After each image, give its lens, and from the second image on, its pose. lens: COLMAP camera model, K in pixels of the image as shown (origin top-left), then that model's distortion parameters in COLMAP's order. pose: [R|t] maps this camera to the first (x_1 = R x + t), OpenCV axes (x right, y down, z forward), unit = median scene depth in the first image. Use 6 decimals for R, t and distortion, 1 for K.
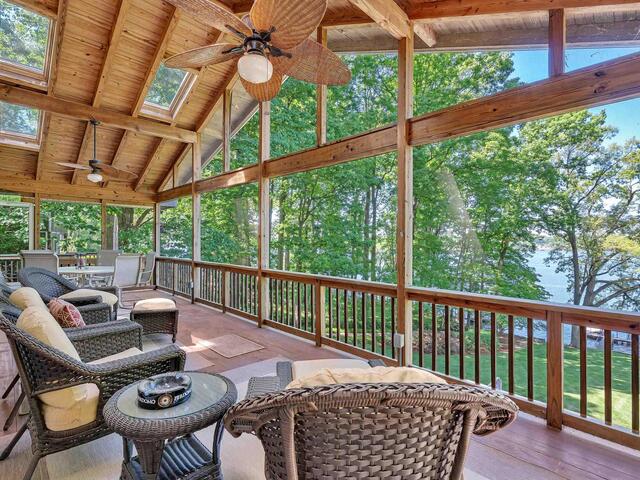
lens RADIAL K [[303.3, 0, 334.3], [0, 303.3, 238.9], [0, 0, 1]] dist [0.000746, 0.000148]
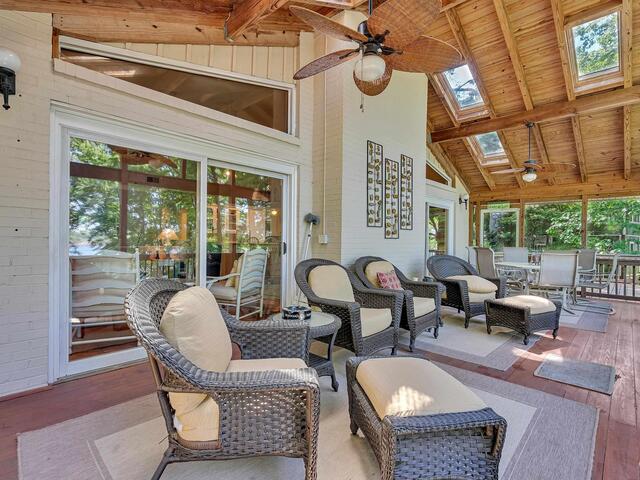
lens RADIAL K [[320.4, 0, 318.2], [0, 320.4, 242.9], [0, 0, 1]] dist [0.002027, 0.000546]
pose [[0.037686, 0.000025, -0.999290, 0.285666], [-0.000326, 1.000000, 0.000012, 0.025529], [0.999290, 0.000325, 0.037686, 0.217739]]
